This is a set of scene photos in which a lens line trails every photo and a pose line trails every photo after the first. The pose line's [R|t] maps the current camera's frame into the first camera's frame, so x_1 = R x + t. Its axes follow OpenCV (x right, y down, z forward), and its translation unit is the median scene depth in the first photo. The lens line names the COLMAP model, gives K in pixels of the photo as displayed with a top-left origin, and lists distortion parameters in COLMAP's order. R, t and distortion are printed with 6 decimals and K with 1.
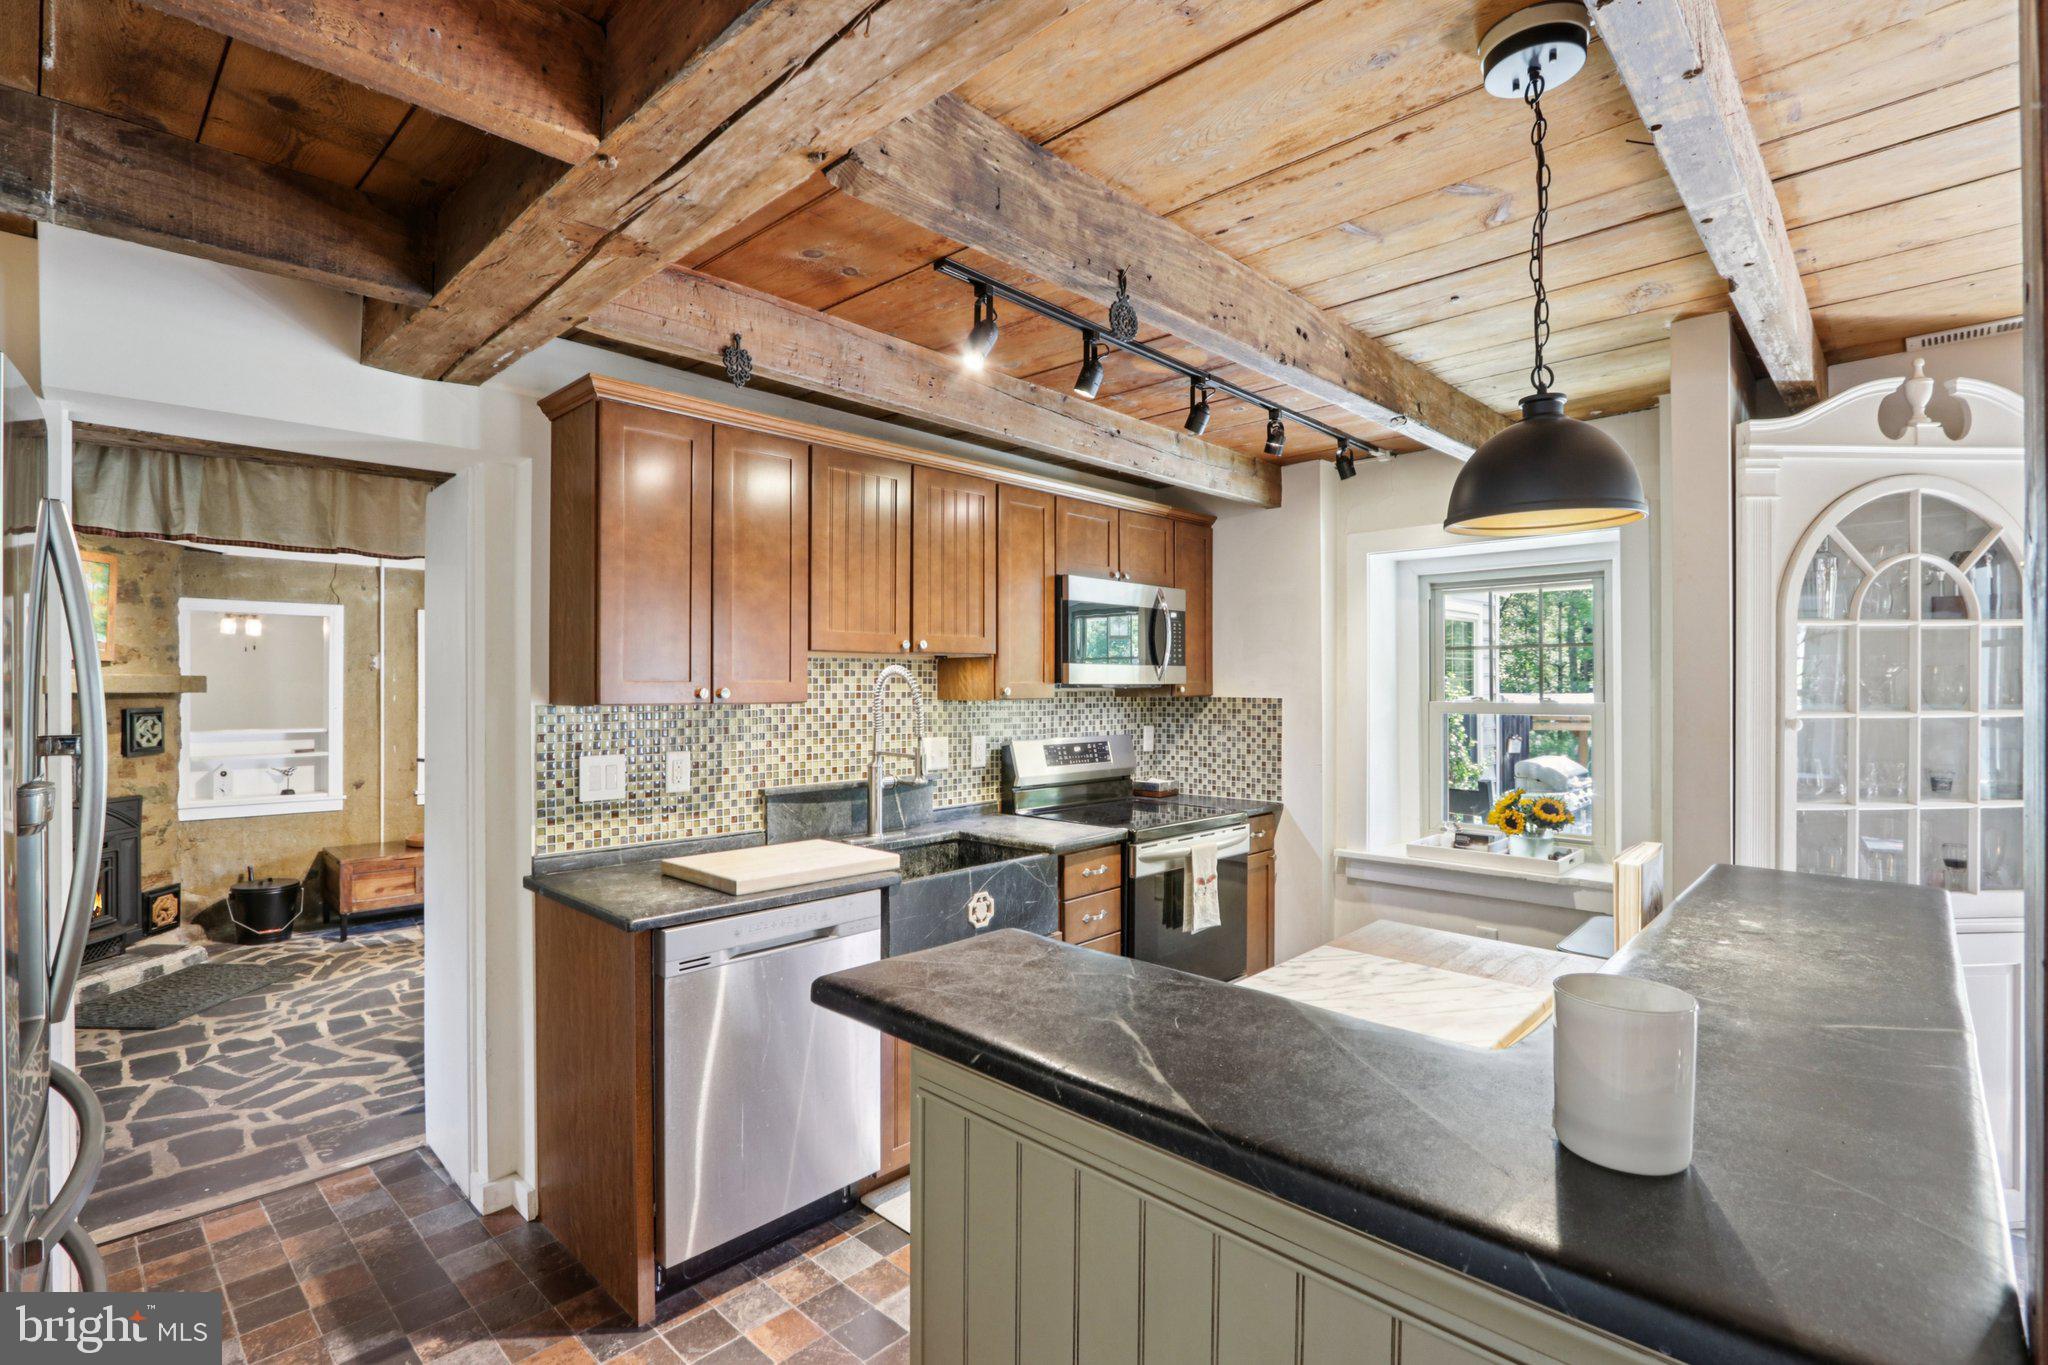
lens RADIAL K [[938.6, 0, 1014.1], [0, 938.6, 679.6], [0, 0, 1]] dist [-0.021388, 0.001512]
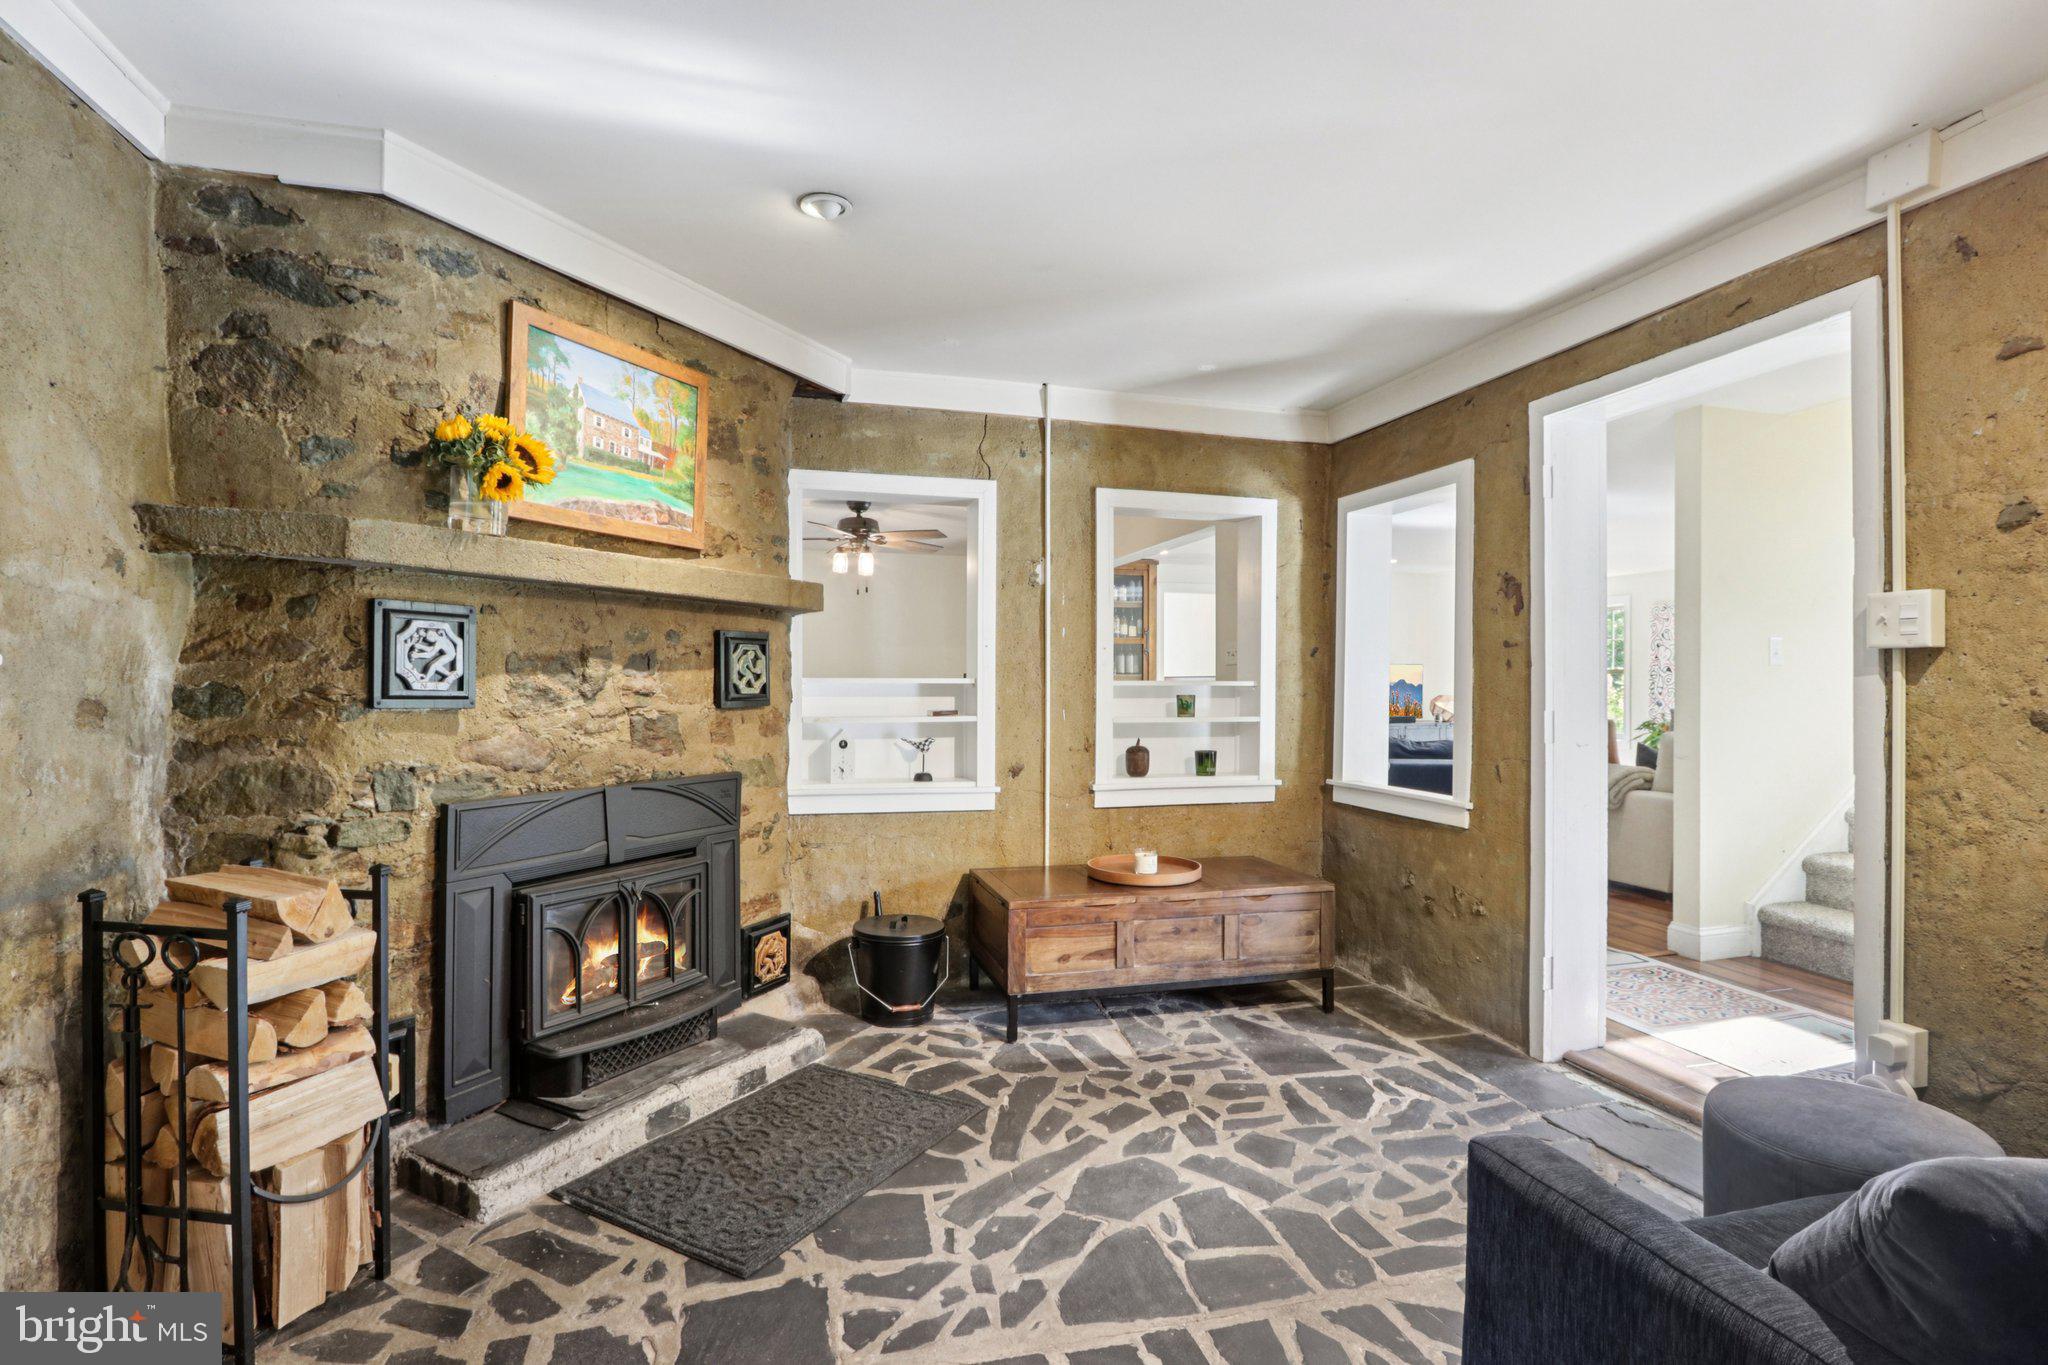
lens RADIAL K [[1007.4, 0, 1026.4], [0, 1007.4, 684.4], [0, 0, 1]] dist [-0.040381, -0.000010]
pose [[0.872247, 0.006462, -0.489024, -0.375084], [-0.001218, 0.999938, 0.011040, 0.048889], [0.489065, -0.009034, 0.872201, 0.421941]]
